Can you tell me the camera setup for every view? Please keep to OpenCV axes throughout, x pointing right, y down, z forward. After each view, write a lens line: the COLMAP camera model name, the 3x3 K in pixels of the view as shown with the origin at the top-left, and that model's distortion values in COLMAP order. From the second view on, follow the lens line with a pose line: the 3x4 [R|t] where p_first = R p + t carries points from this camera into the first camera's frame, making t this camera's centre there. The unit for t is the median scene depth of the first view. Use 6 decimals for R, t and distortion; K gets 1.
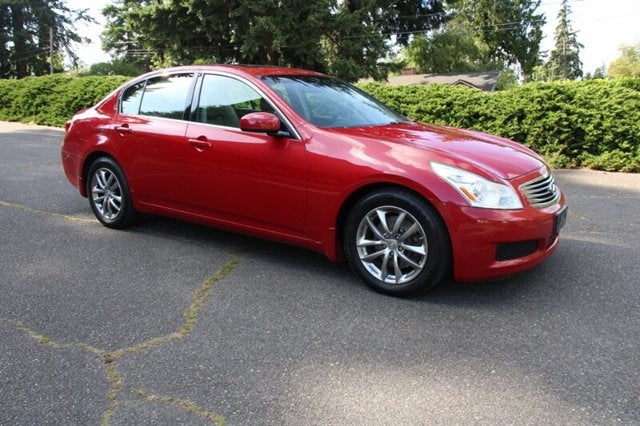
lens RADIAL K [[525.2, 0, 326.3], [0, 525.2, 197.7], [0, 0, 1]] dist [-0.175064, 0.161293]
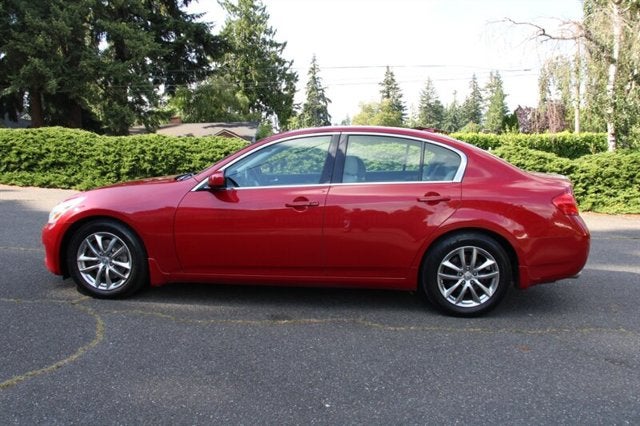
lens RADIAL K [[525.2, 0, 323.5], [0, 525.2, 201.3], [0, 0, 1]] dist [-0.175064, 0.161293]
pose [[0.901994, -0.014677, 0.431498, -0.028691], [0.050272, 0.996194, -0.071202, 0.010384], [-0.428811, 0.085916, 0.899299, -0.064880]]
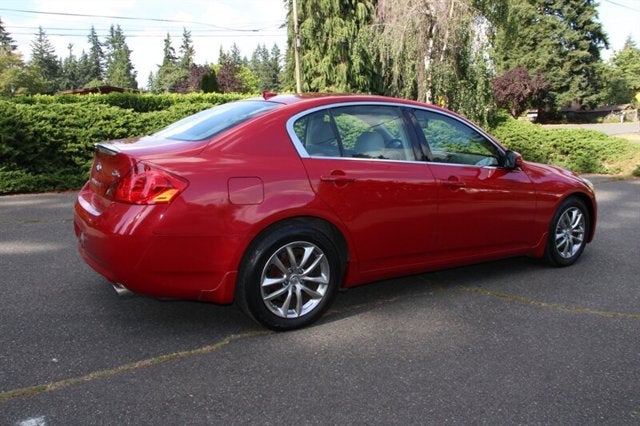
lens RADIAL K [[525.2, 0, 324.4], [0, 525.2, 208.4], [0, 0, 1]] dist [-0.175064, 0.161293]
pose [[0.397272, -0.151410, 0.905124, -0.142739], [0.151171, 0.983619, 0.098190, -0.022383], [-0.905164, 0.097820, 0.413653, 0.097511]]
